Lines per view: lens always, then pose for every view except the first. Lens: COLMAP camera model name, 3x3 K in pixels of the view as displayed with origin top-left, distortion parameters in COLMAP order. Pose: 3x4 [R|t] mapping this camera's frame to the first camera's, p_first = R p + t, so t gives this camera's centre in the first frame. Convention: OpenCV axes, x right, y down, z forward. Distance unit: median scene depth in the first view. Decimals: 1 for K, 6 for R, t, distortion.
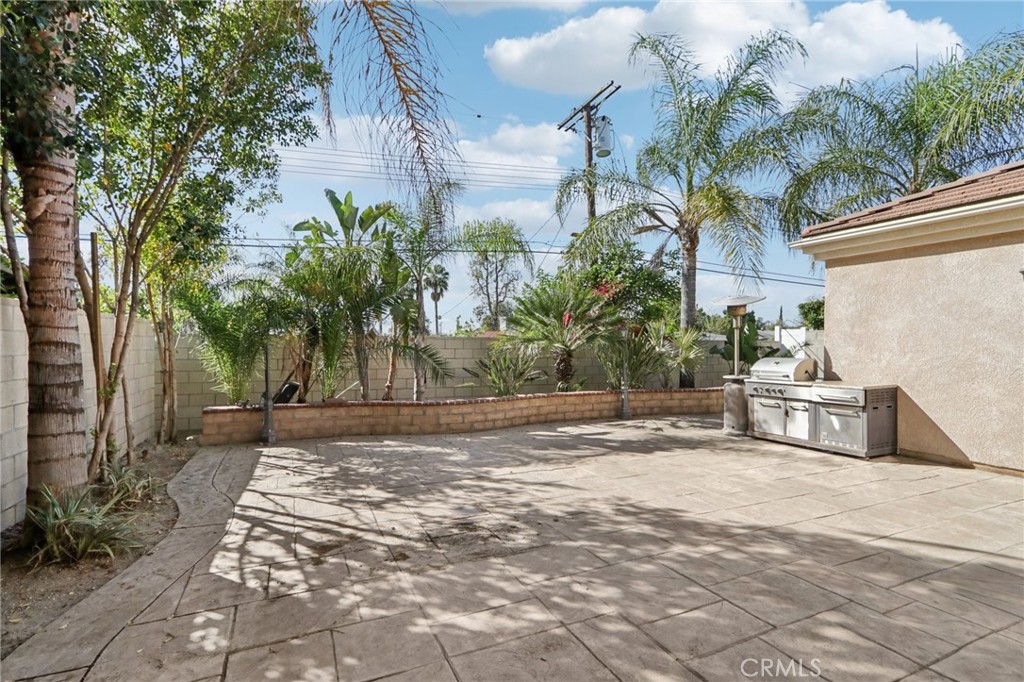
lens RADIAL K [[475.9, 0, 509.0], [0, 475.9, 343.2], [0, 0, 1]] dist [-0.010155, -0.000149]
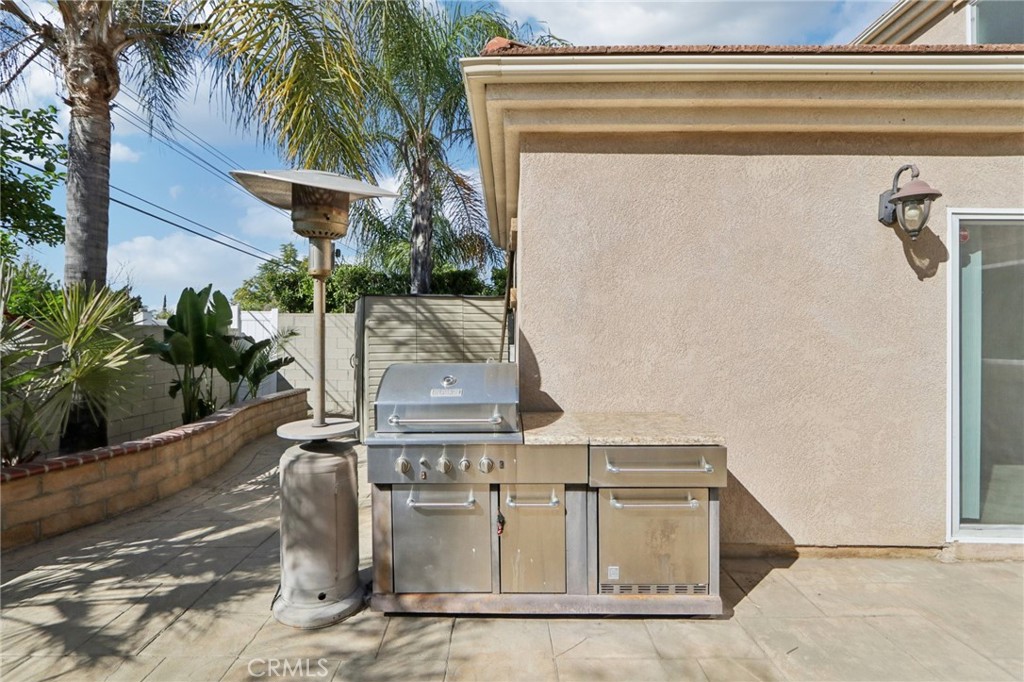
lens RADIAL K [[475.9, 0, 485.7], [0, 475.9, 339.8], [0, 0, 1]] dist [-0.010155, -0.000149]
pose [[0.436344, -0.008596, 0.899739, 0.239702], [-0.001272, 0.999947, 0.010170, 0.007230], [-0.899779, -0.005582, 0.436310, 0.760200]]
